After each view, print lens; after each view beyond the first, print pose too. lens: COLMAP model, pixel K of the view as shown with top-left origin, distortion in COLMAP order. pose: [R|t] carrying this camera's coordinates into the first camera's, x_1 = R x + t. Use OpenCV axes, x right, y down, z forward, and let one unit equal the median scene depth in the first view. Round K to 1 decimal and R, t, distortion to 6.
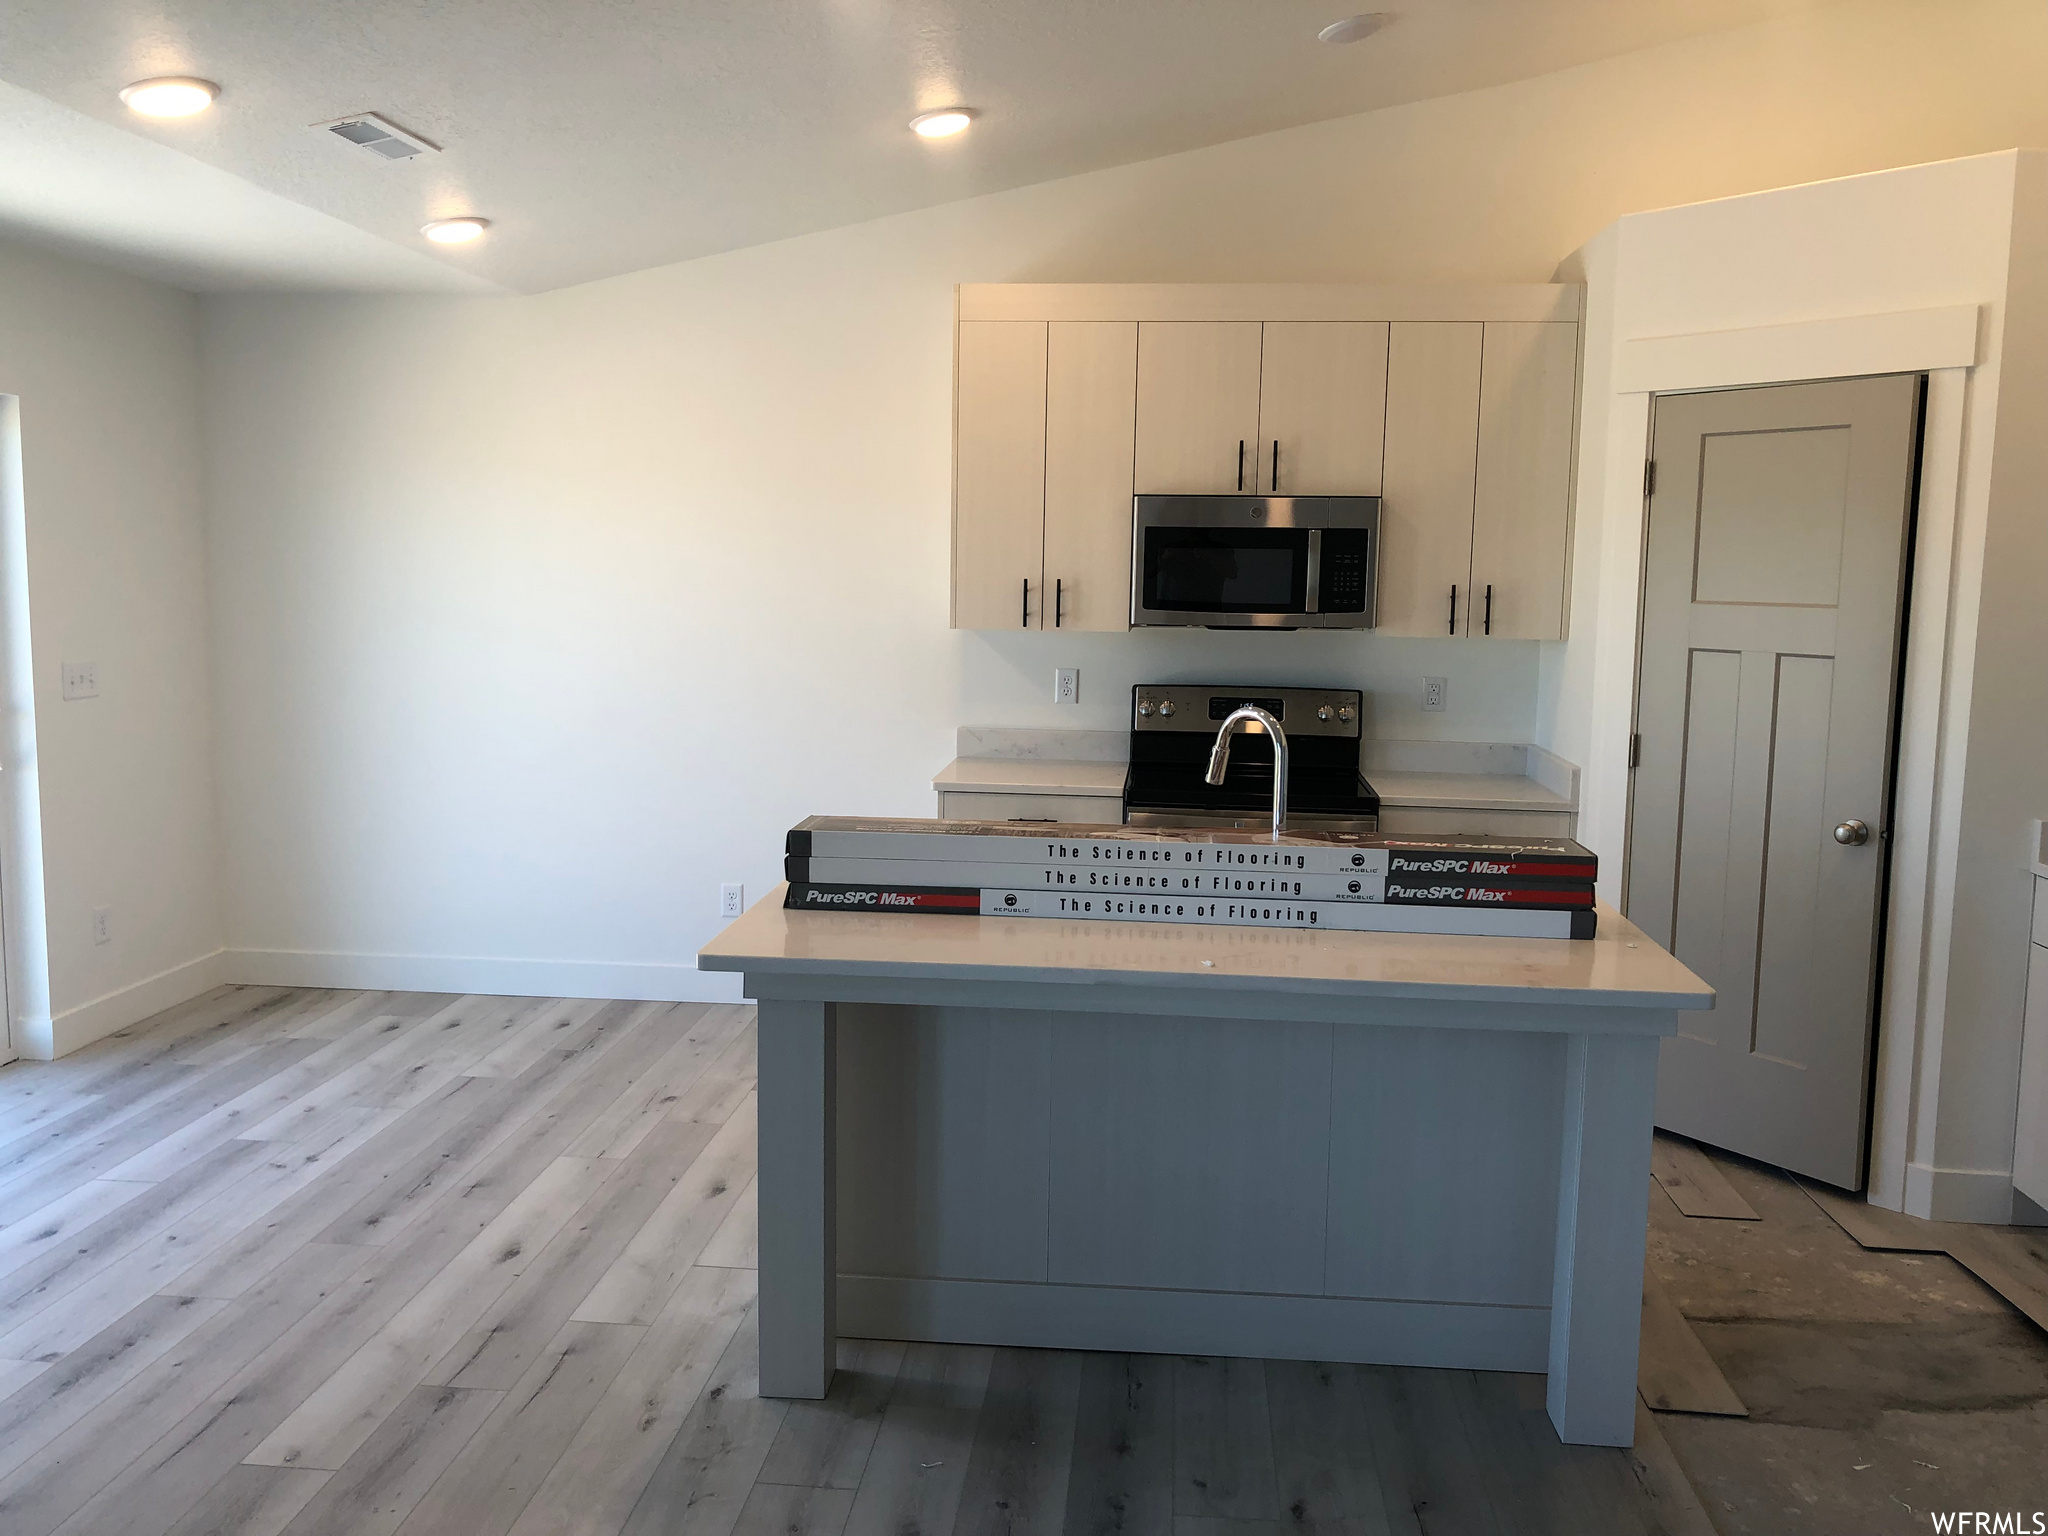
lens RADIAL K [[1658.9, 0, 1014.7], [0, 1658.9, 752.2], [0, 0, 1]] dist [0.030605, -0.022912]
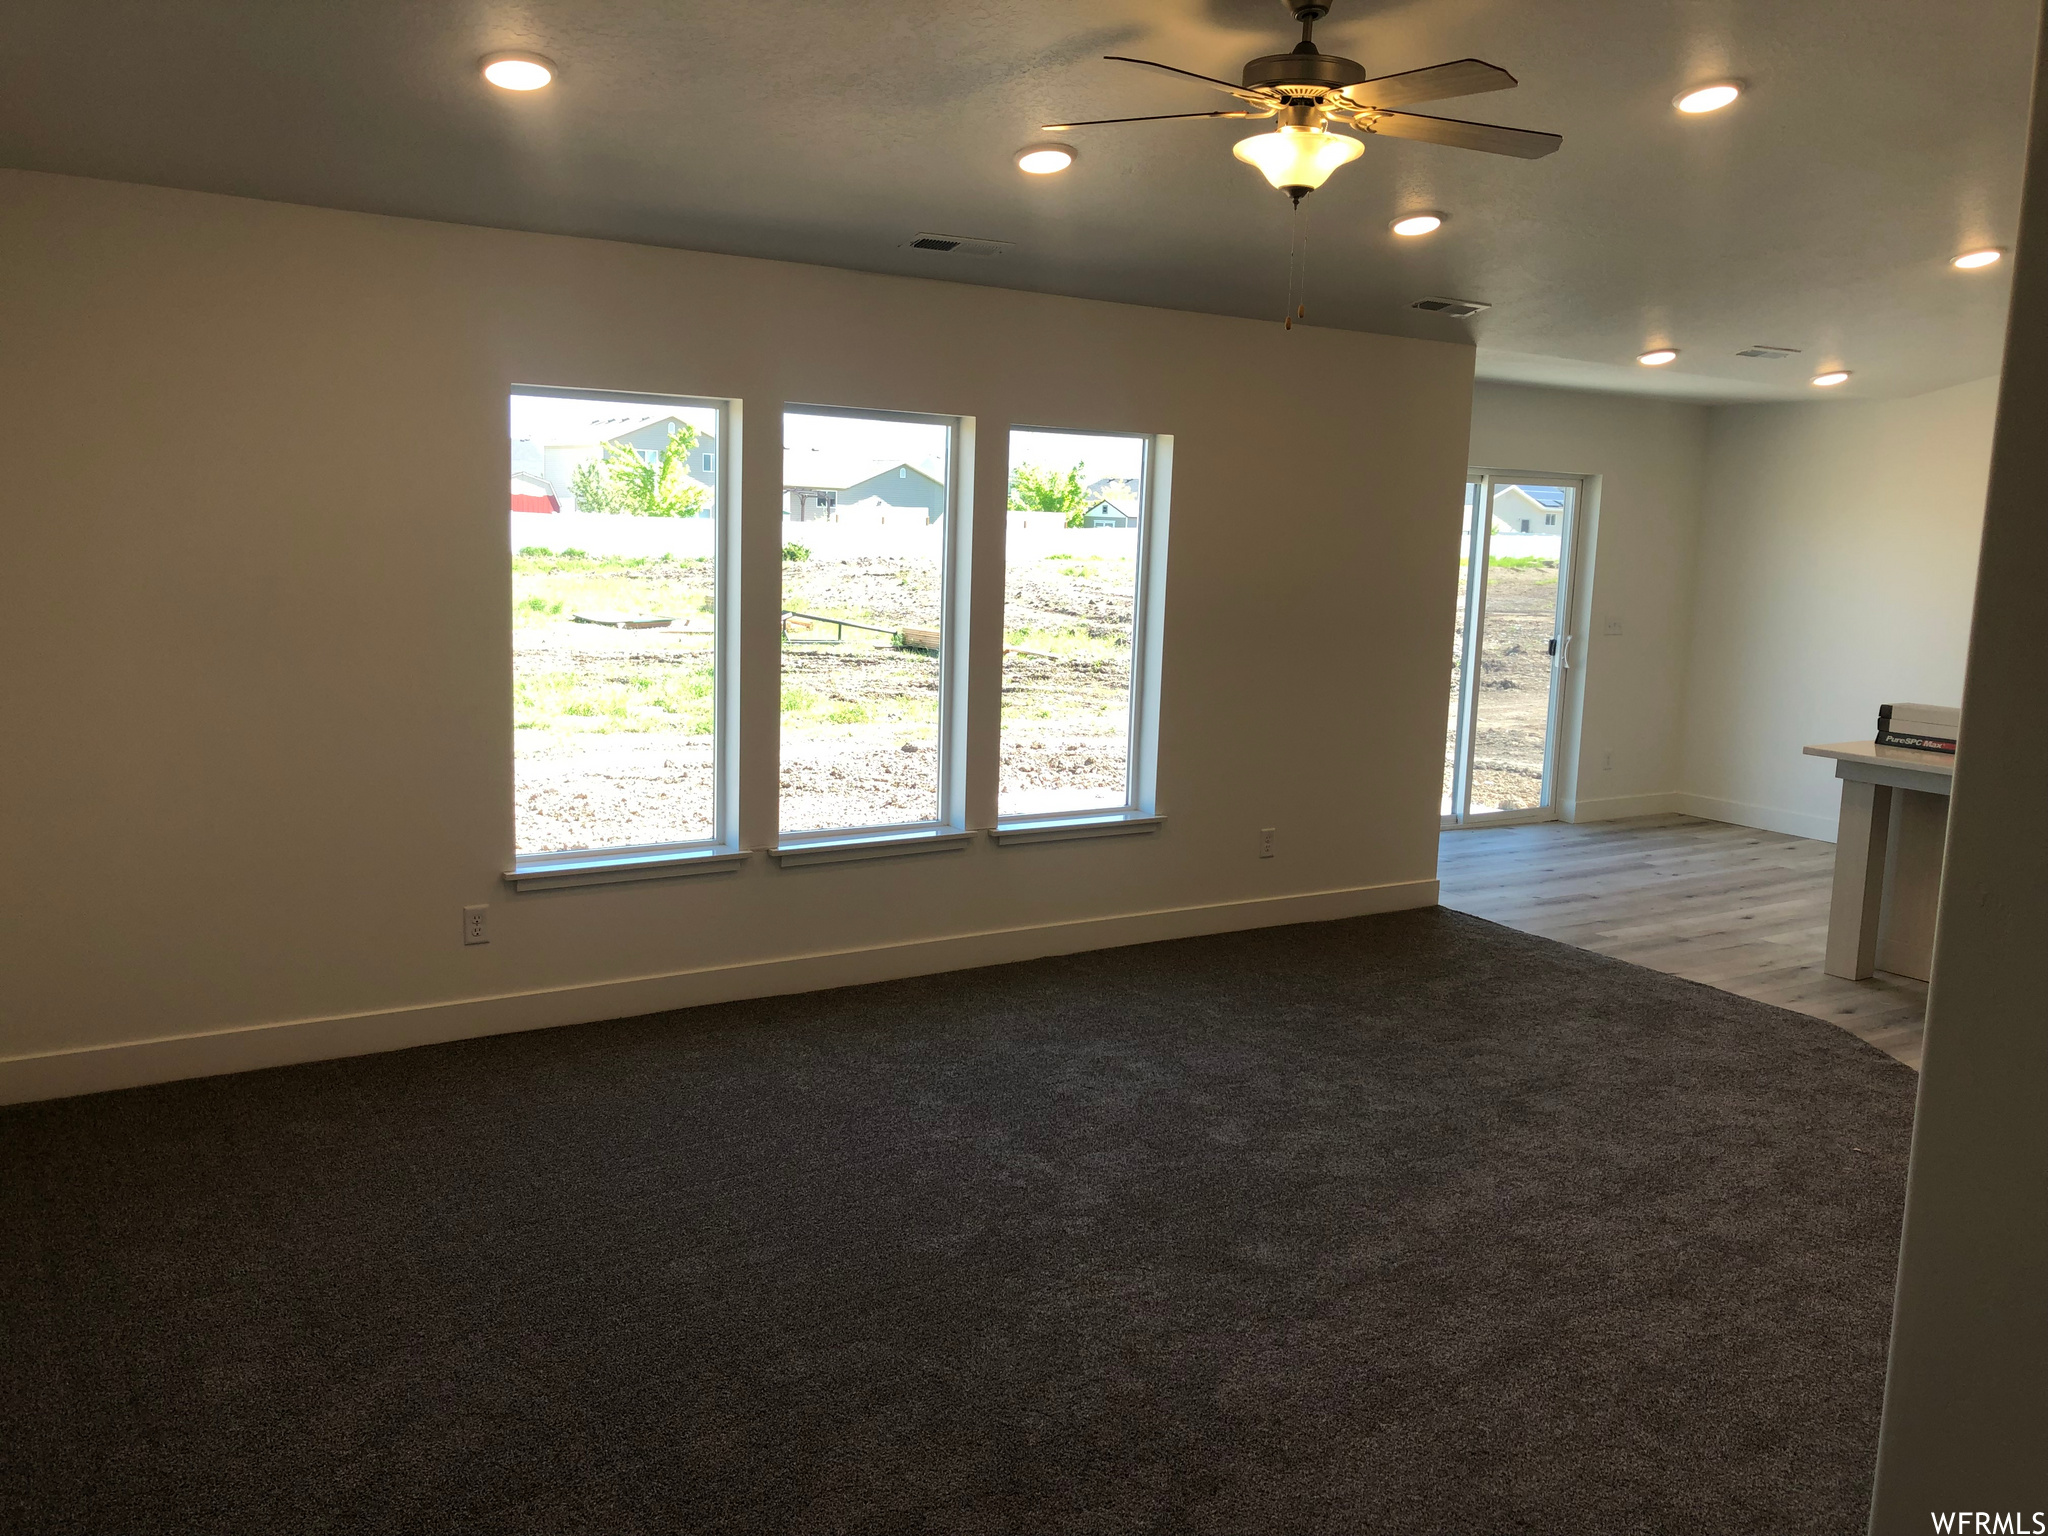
lens RADIAL K [[1658.9, 0, 1030.3], [0, 1658.9, 757.7], [0, 0, 1]] dist [0.030605, -0.022912]
pose [[0.617068, 0.116013, -0.778311, 0.655589], [-0.113673, 0.991840, 0.057718, 0.089982], [0.778656, 0.052857, 0.625220, -0.863438]]
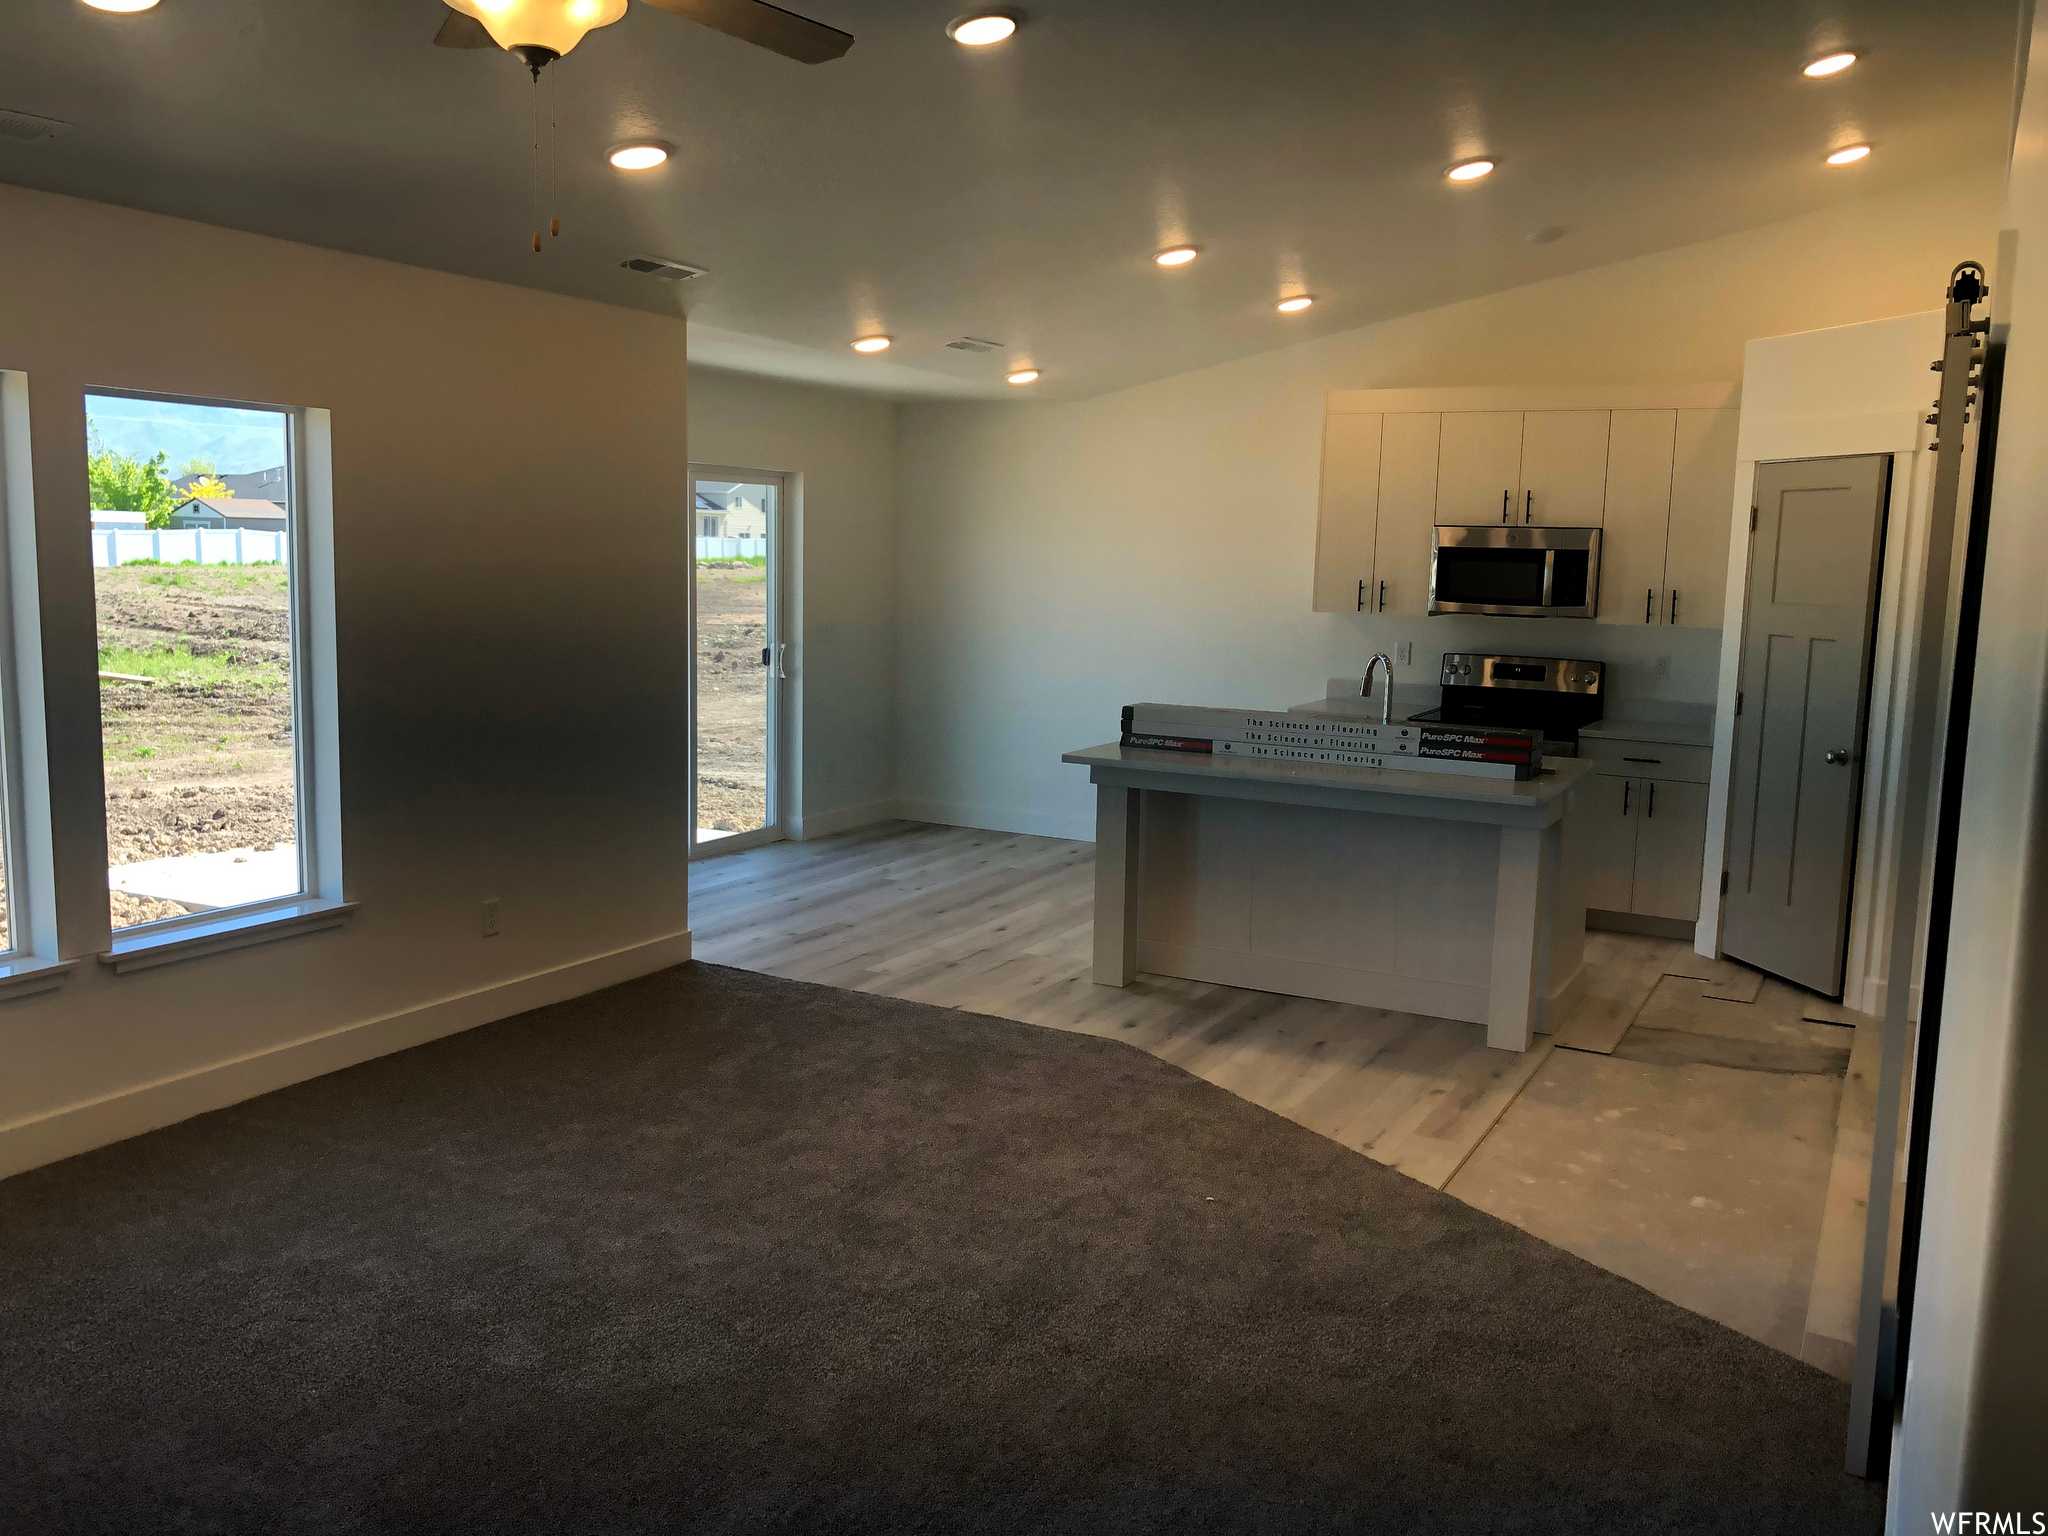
lens RADIAL K [[1658.9, 0, 1023.5], [0, 1658.9, 766.6], [0, 0, 1]] dist [0.030605, -0.022912]
pose [[0.919222, 0.057873, -0.389464, 0.430329], [-0.054073, 0.998322, 0.020723, 0.068853], [0.390010, 0.002011, 0.920808, -0.709435]]
